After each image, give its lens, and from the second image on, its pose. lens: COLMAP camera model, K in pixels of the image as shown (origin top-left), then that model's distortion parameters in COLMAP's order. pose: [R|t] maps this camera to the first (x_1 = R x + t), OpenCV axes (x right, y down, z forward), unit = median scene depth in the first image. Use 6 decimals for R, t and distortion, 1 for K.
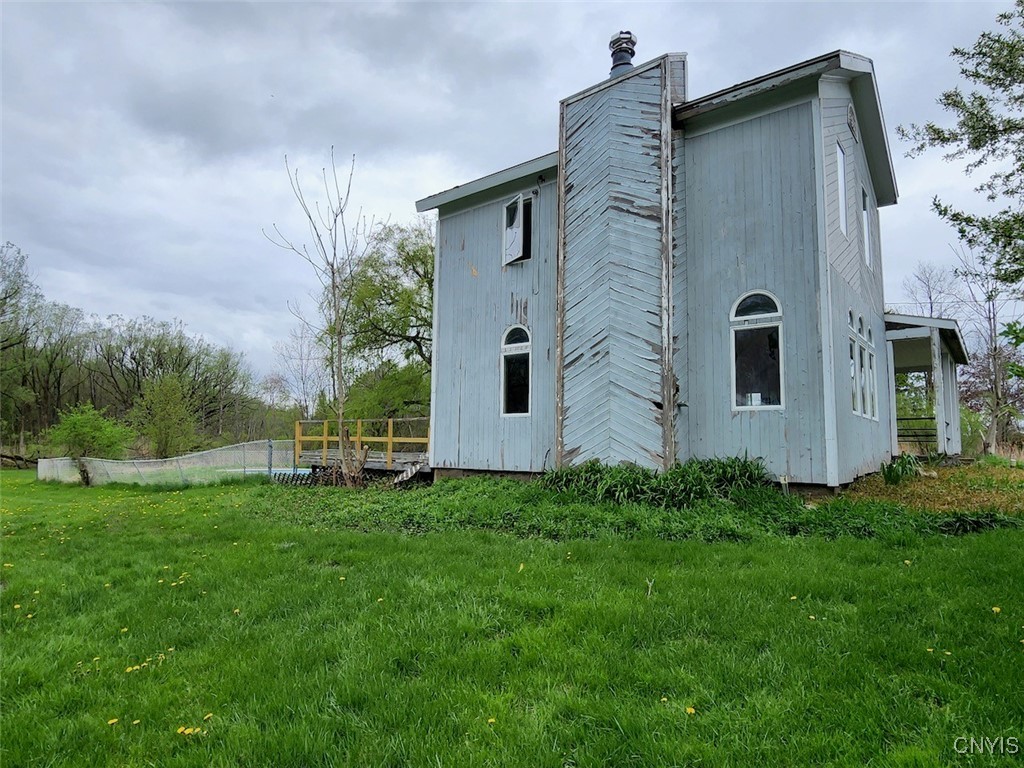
lens RADIAL K [[586.0, 0, 514.1], [0, 586.0, 377.2], [0, 0, 1]] dist [0.008611, 0.001139]
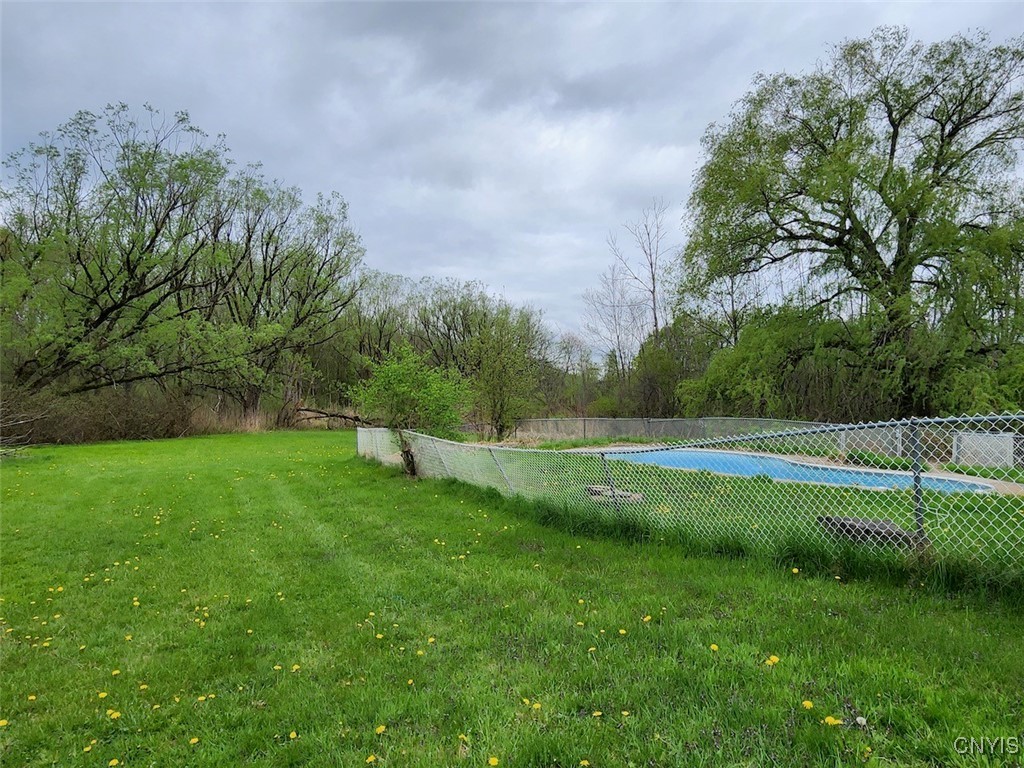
lens RADIAL K [[586.0, 0, 511.4], [0, 586.0, 388.4], [0, 0, 1]] dist [0.008611, 0.001139]
pose [[0.896806, -0.005161, -0.442393, -0.147004], [0.040044, 0.996774, 0.069549, 0.022309], [0.440607, -0.080088, 0.894120, 0.205585]]
